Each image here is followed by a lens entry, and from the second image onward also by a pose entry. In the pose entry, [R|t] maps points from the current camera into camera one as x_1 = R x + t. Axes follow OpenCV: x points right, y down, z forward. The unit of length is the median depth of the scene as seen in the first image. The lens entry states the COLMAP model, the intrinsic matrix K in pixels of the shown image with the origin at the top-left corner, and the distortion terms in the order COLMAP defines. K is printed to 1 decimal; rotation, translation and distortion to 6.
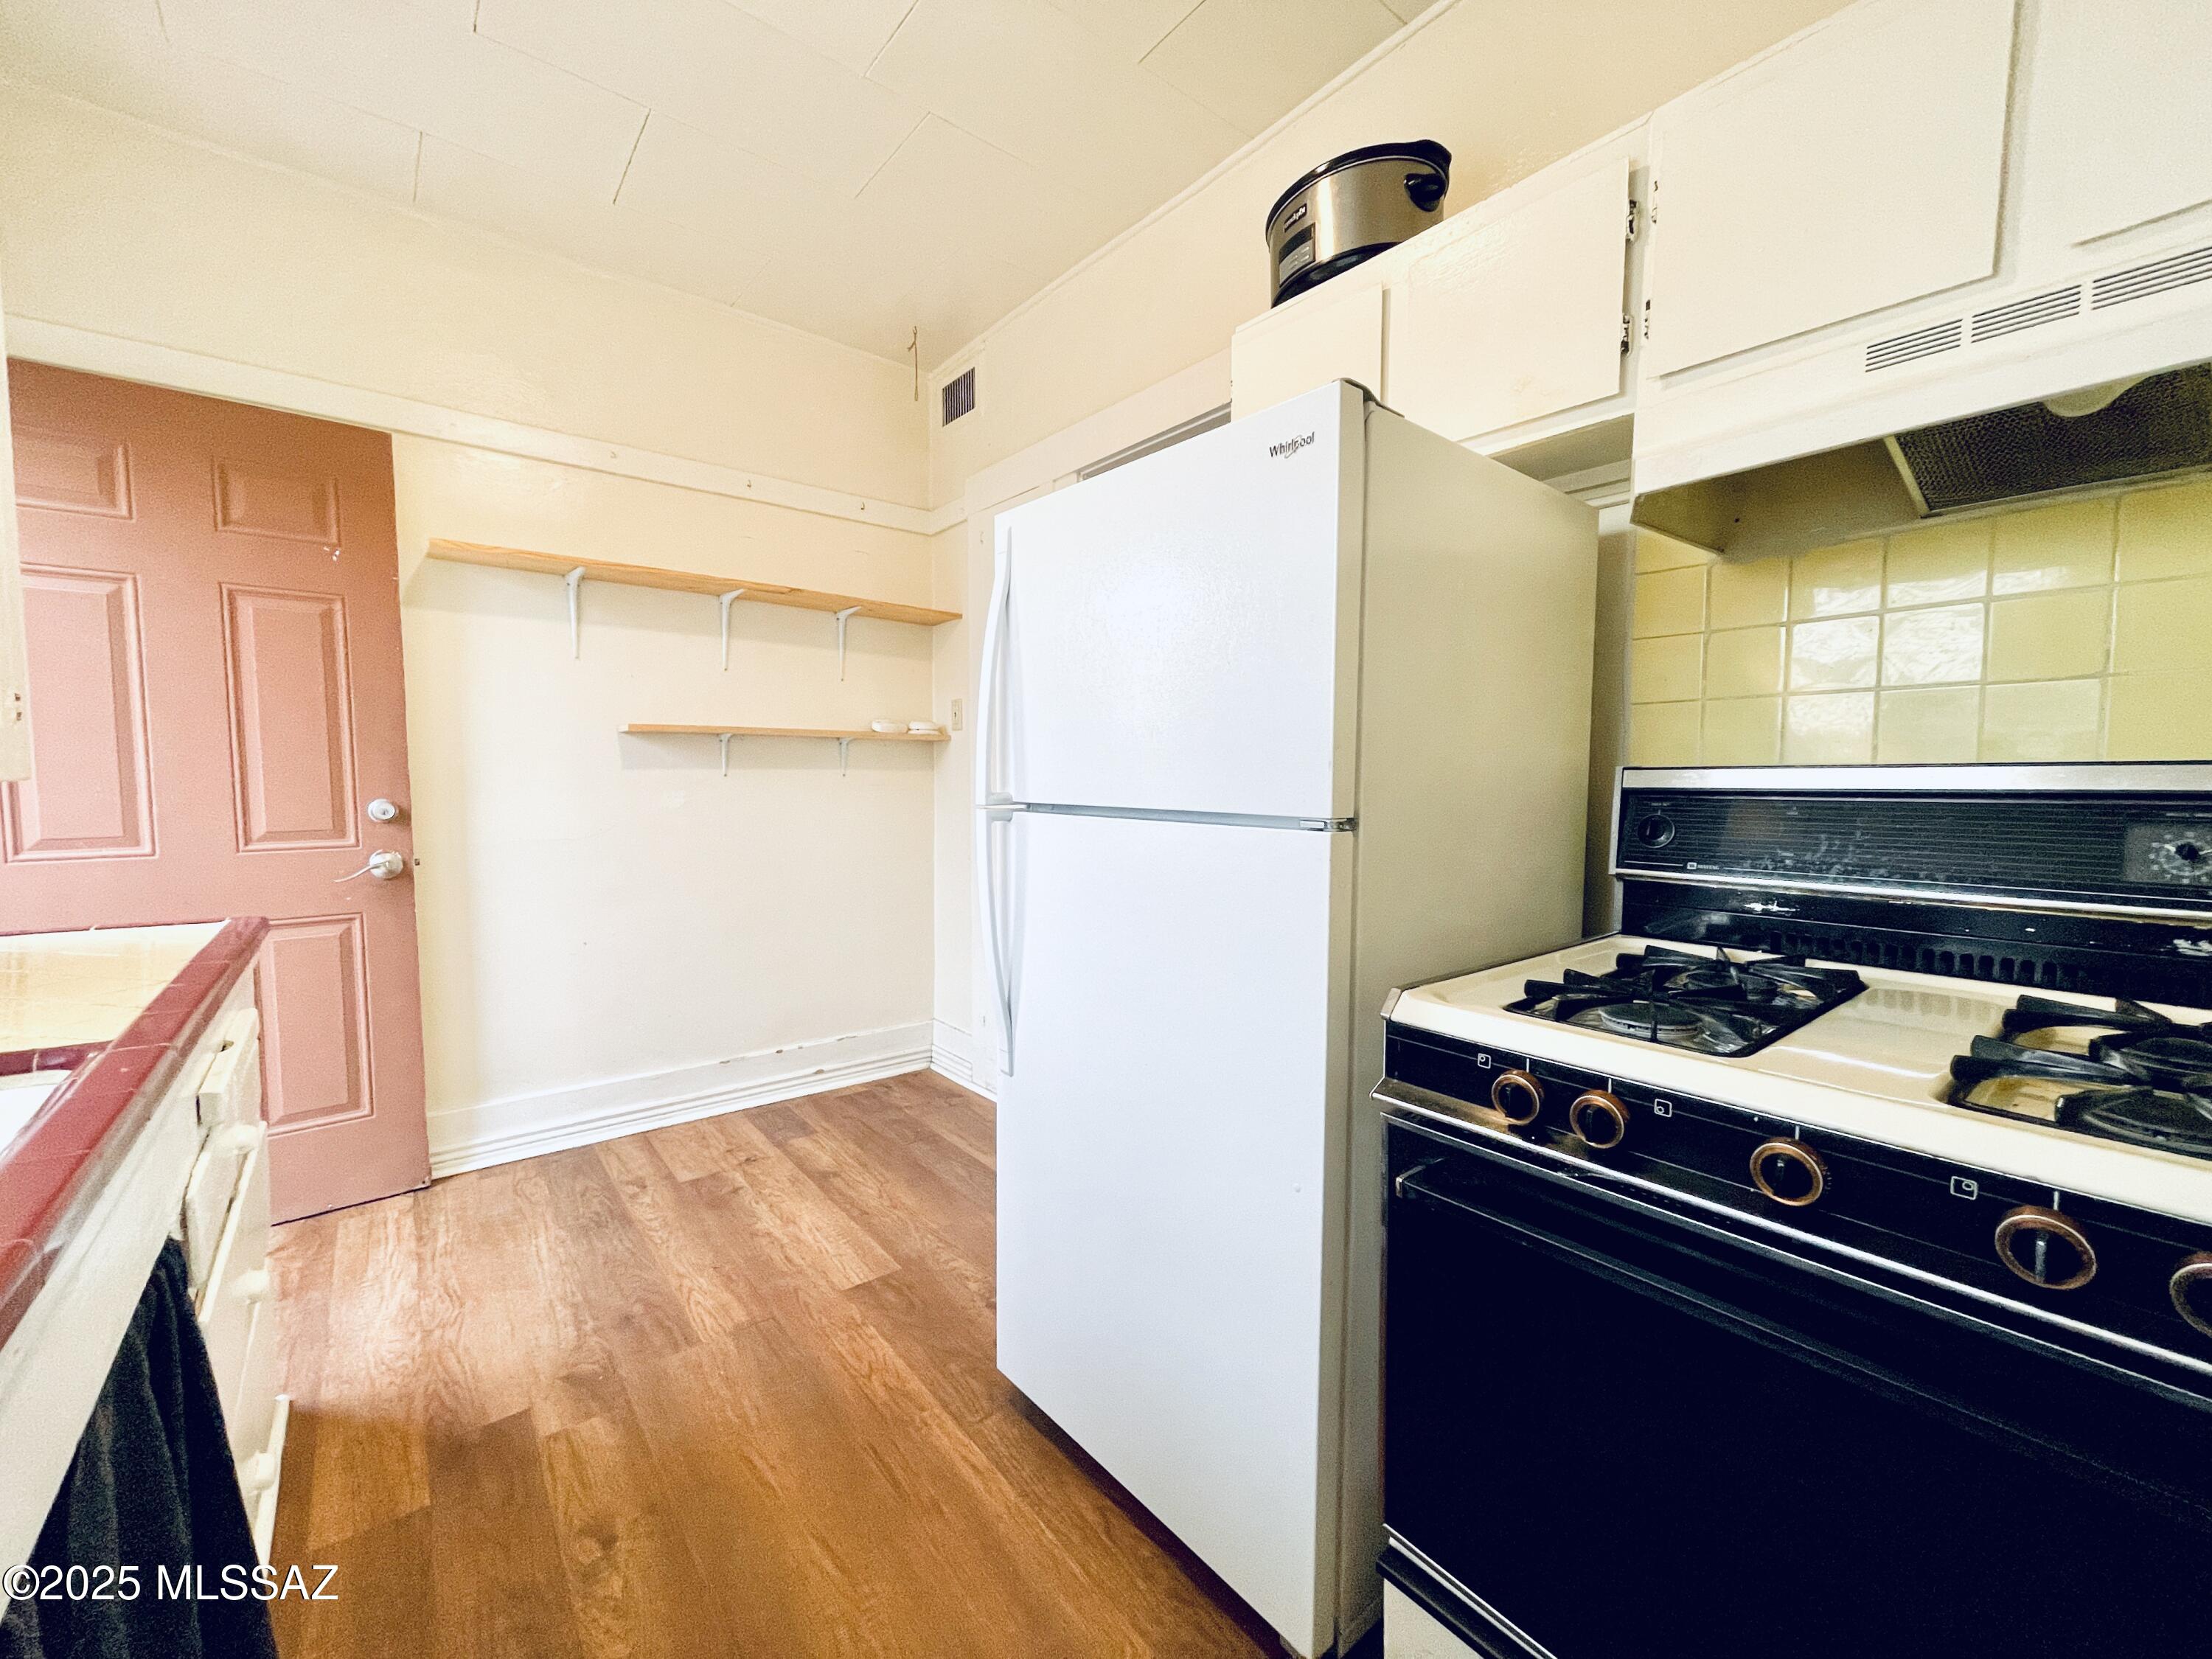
lens RADIAL K [[896.8, 0, 1106.0], [0, 896.8, 834.1], [0, 0, 1]] dist [0.002570, 0.000095]
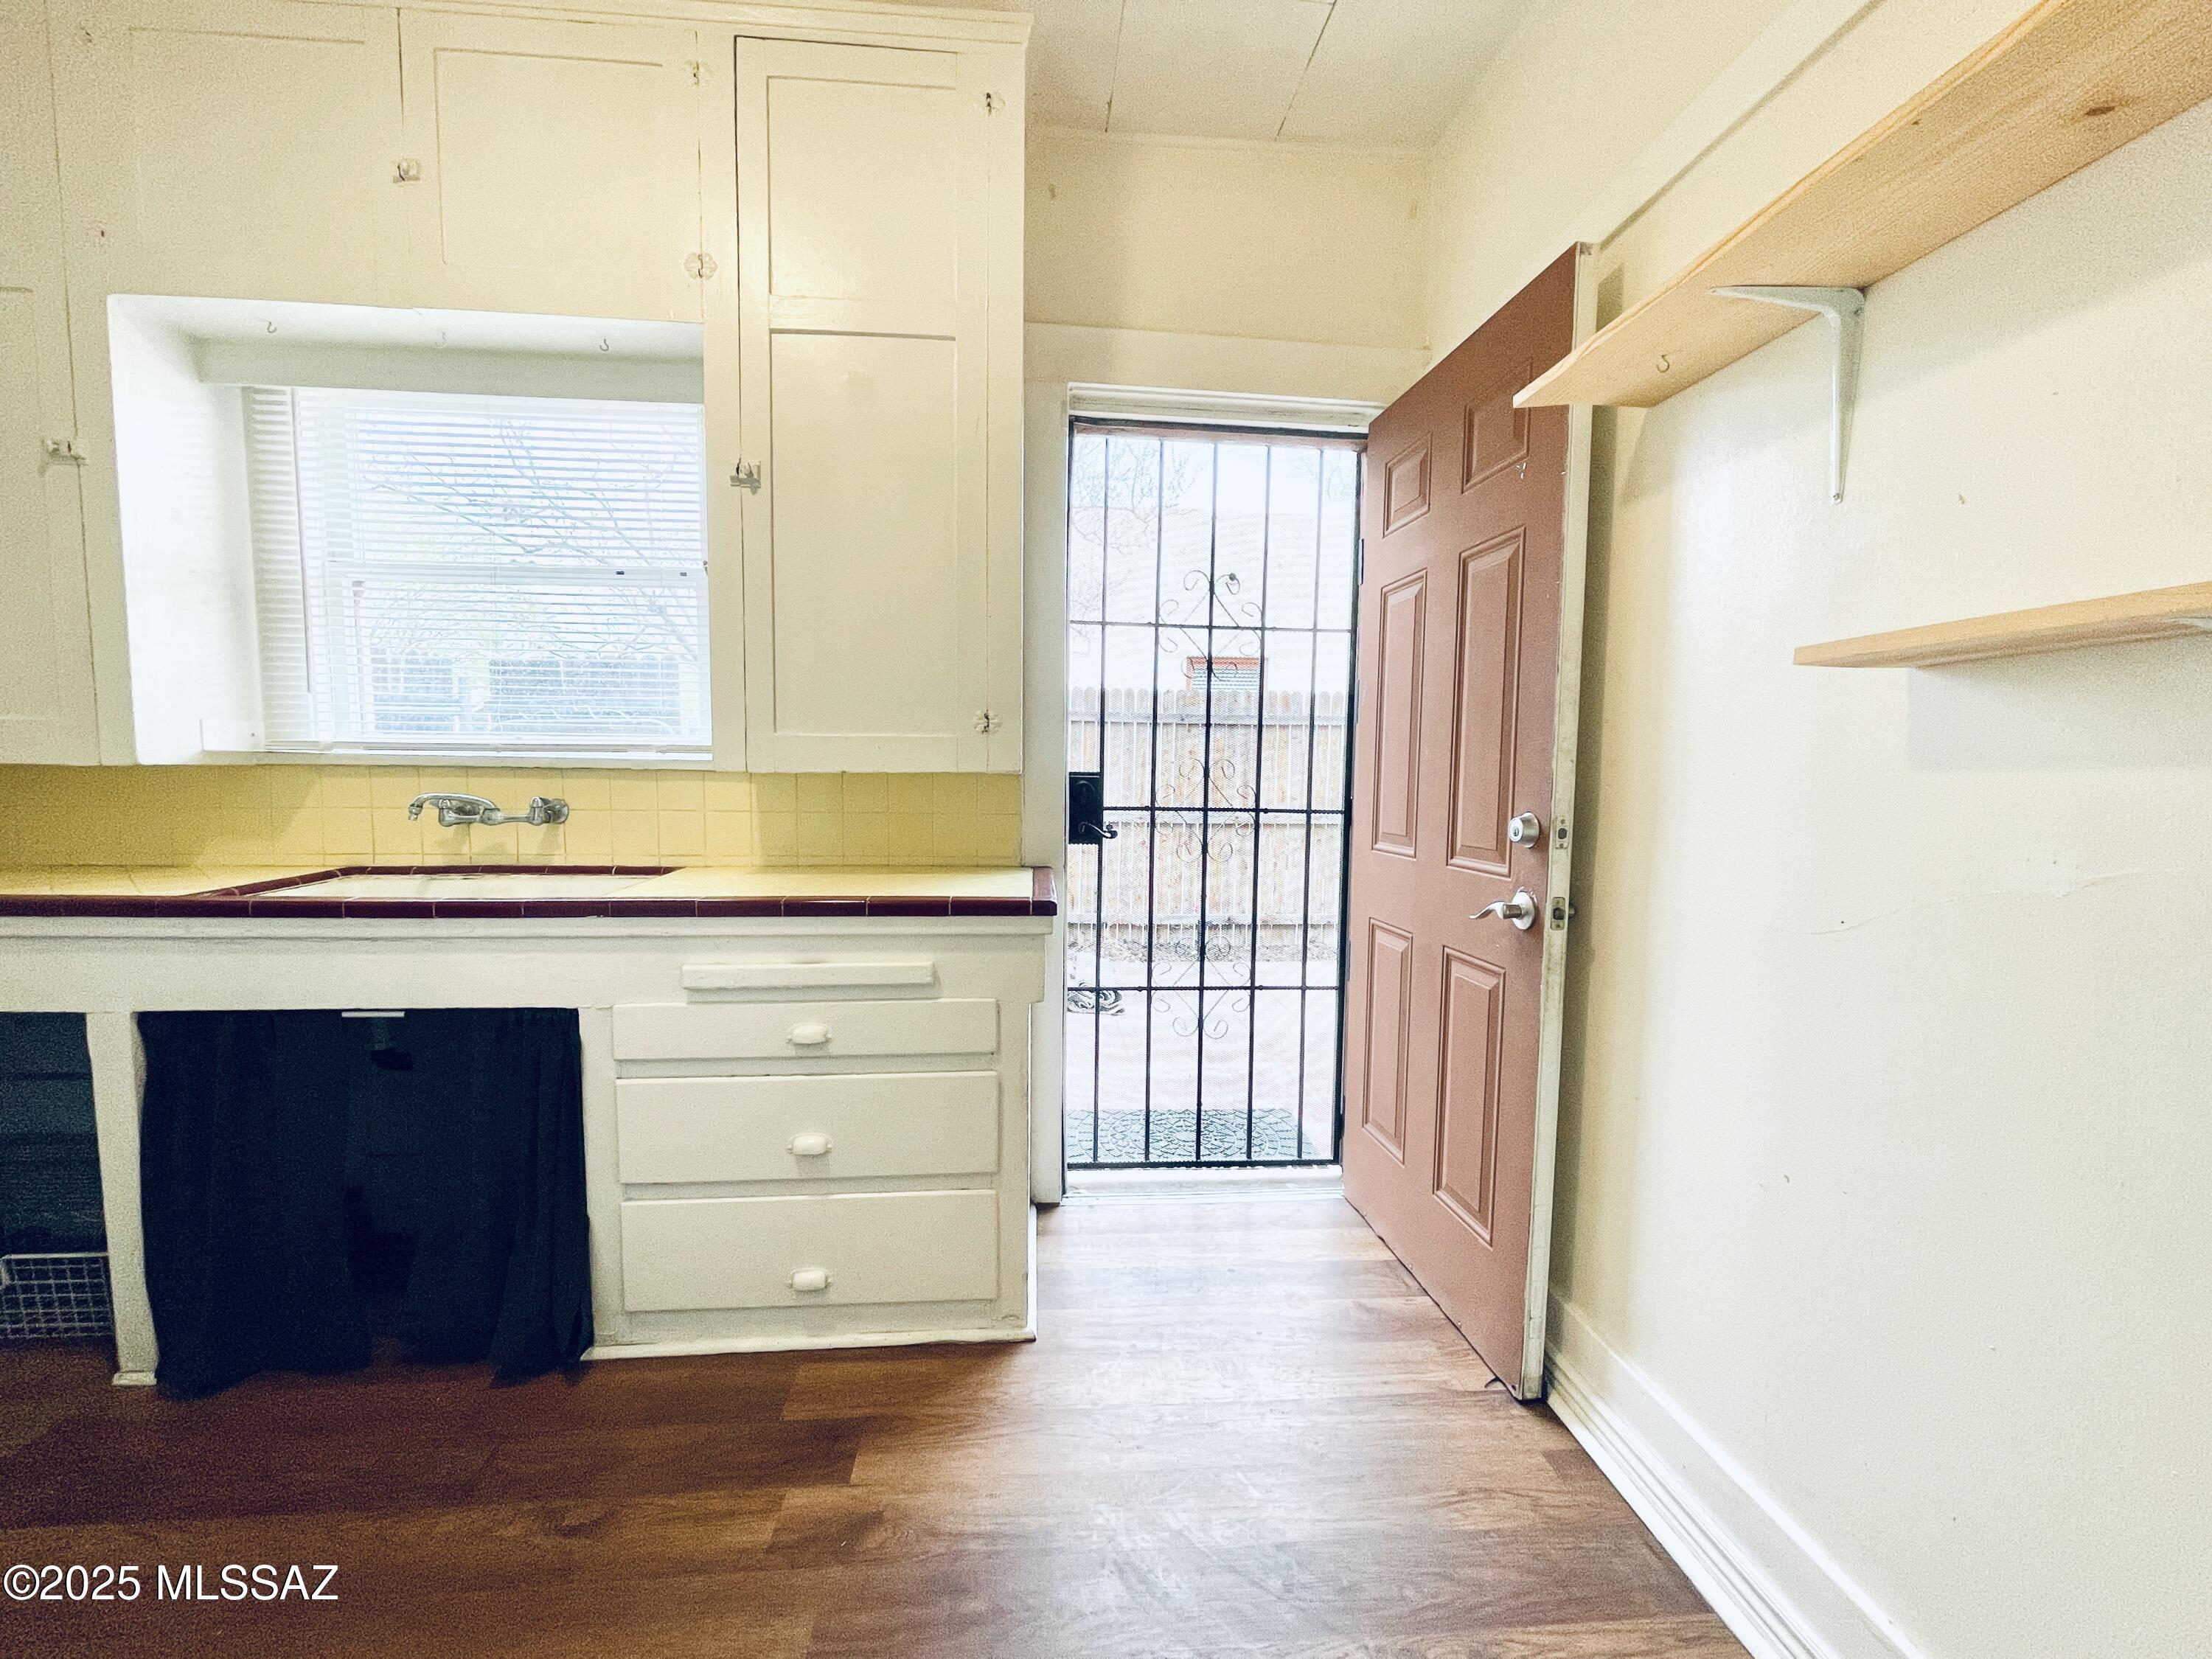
lens RADIAL K [[896.8, 0, 1106.0], [0, 896.8, 834.1], [0, 0, 1]] dist [0.002570, 0.000095]
pose [[-0.566940, 0.054404, -0.821961, -0.099359], [-0.069236, 0.991139, 0.113357, -0.122154], [0.820845, 0.121175, -0.558149, 1.749351]]
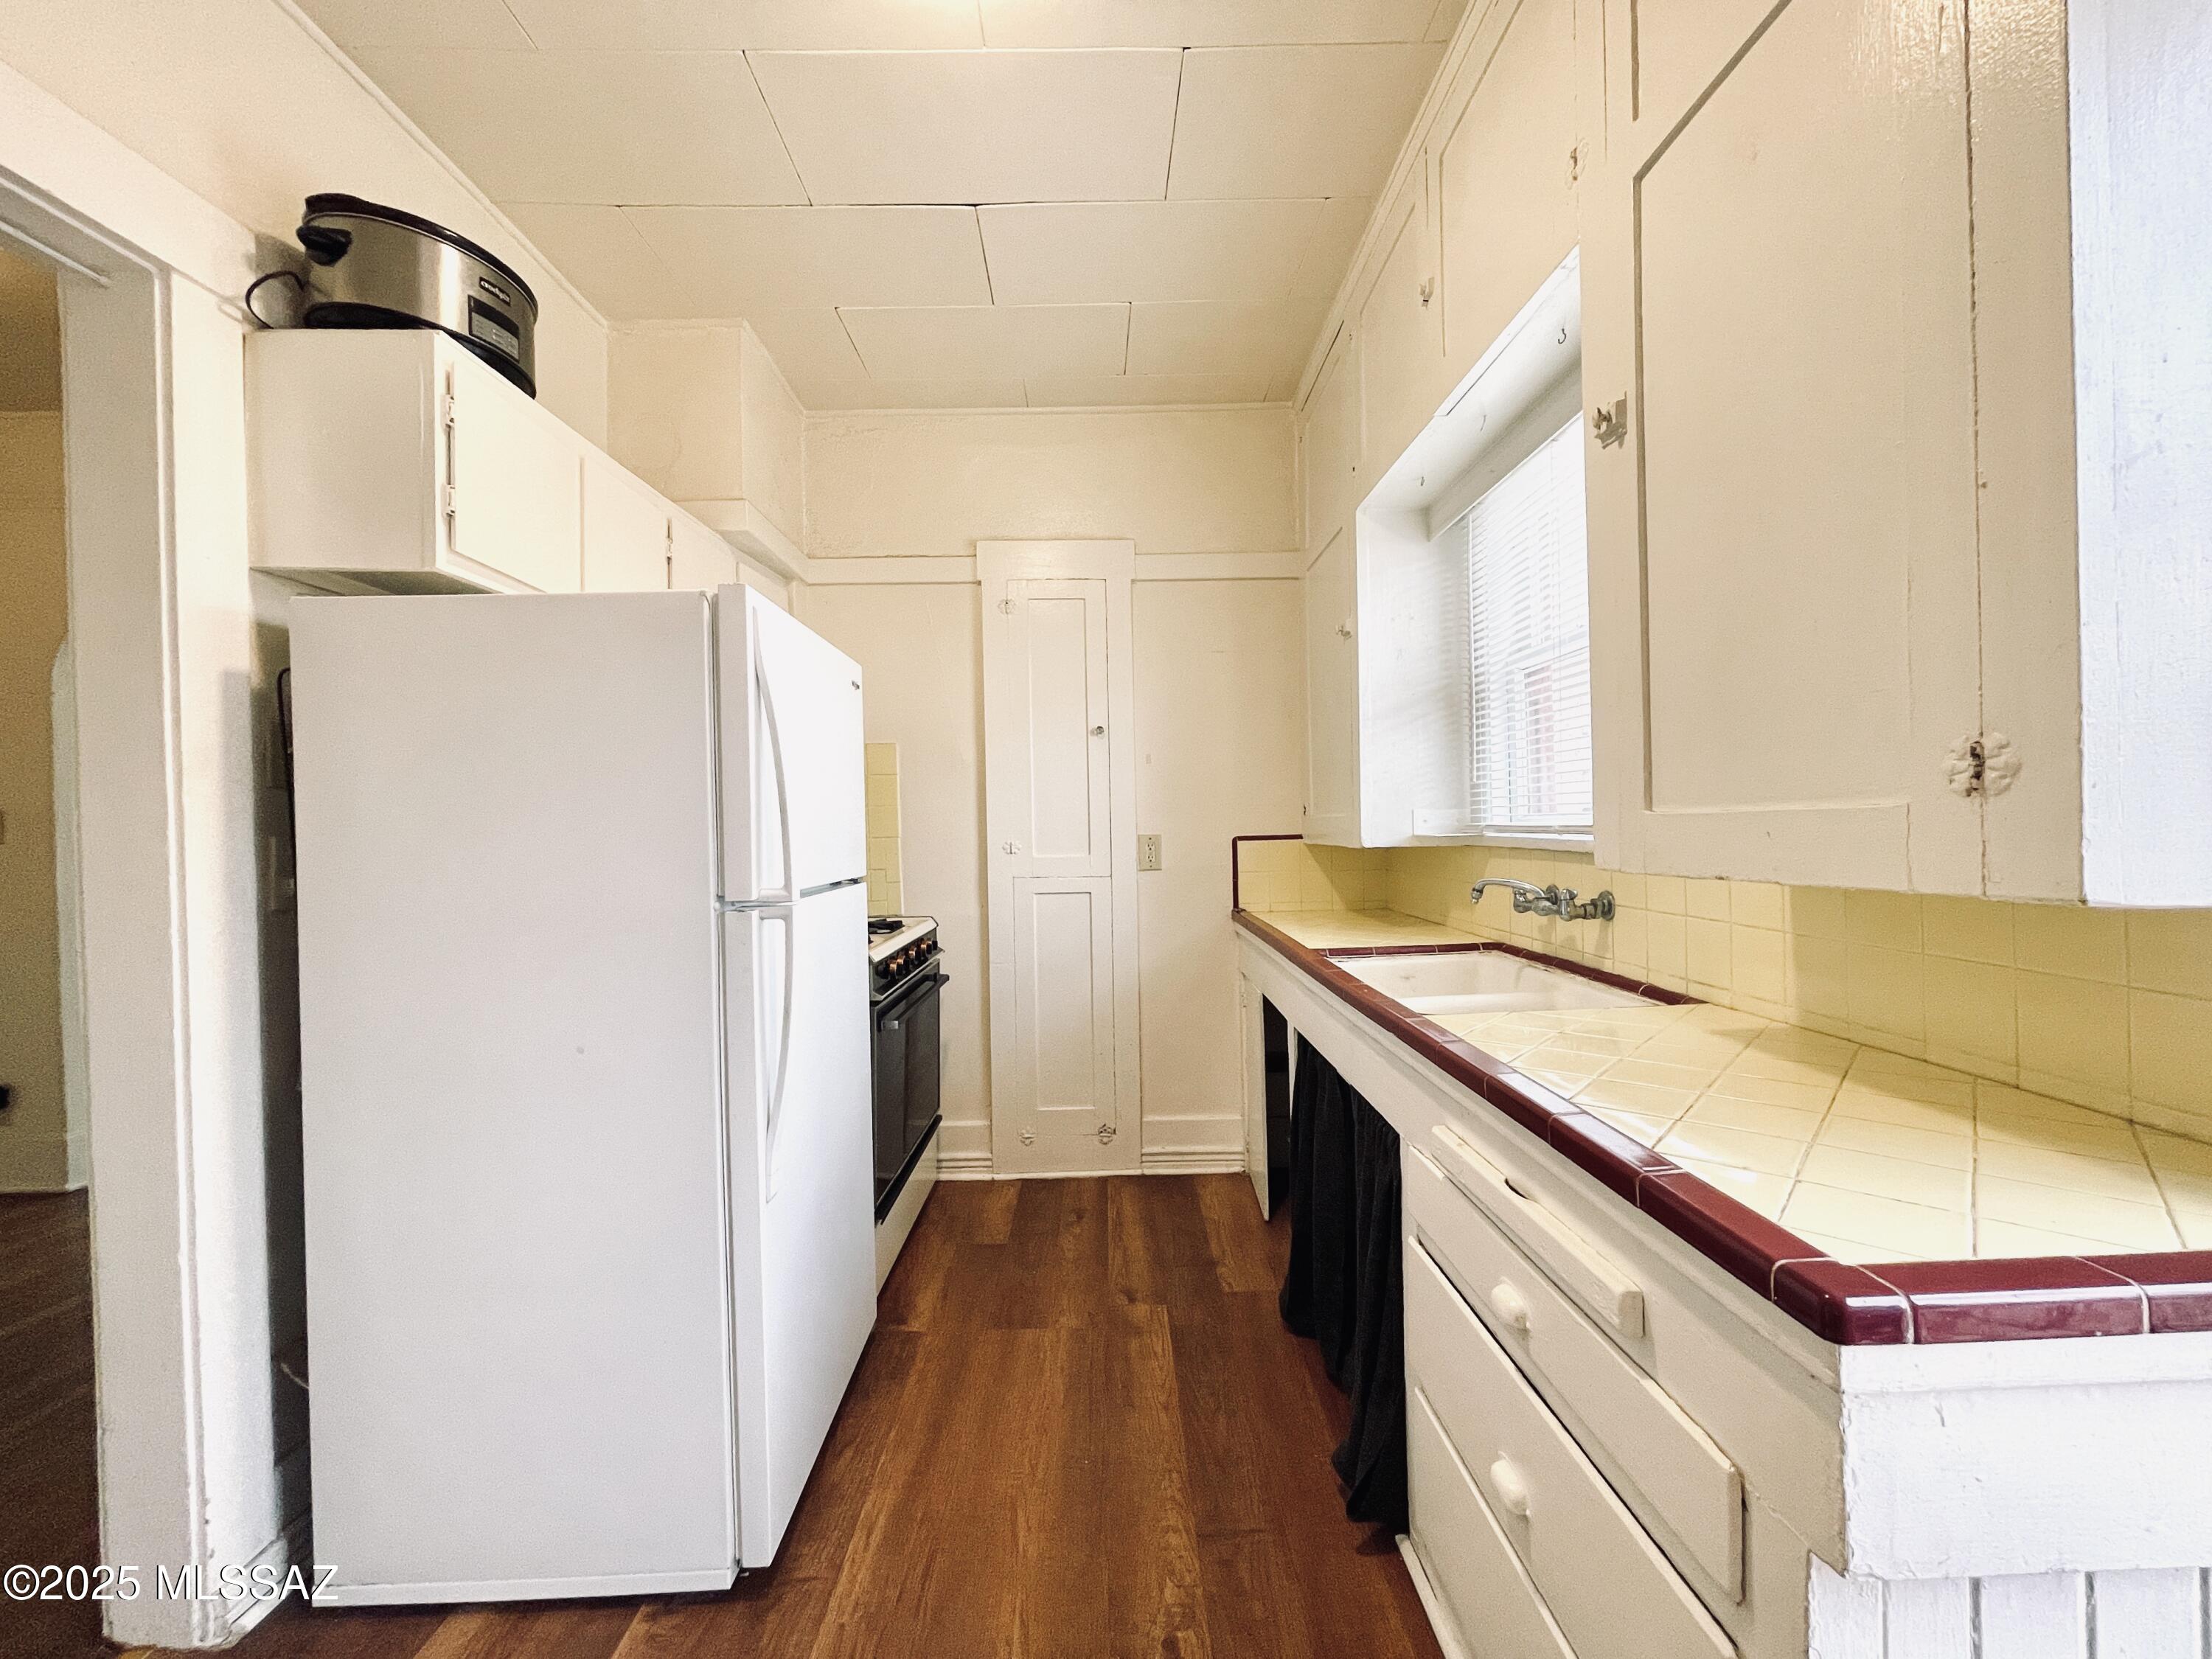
lens RADIAL K [[896.8, 0, 1106.0], [0, 896.8, 834.1], [0, 0, 1]] dist [0.002570, 0.000095]
pose [[-0.781175, 0.006535, 0.624278, -1.002238], [0.062272, 0.995774, 0.067498, -0.149754], [-0.621199, 0.091603, -0.778281, 1.547739]]
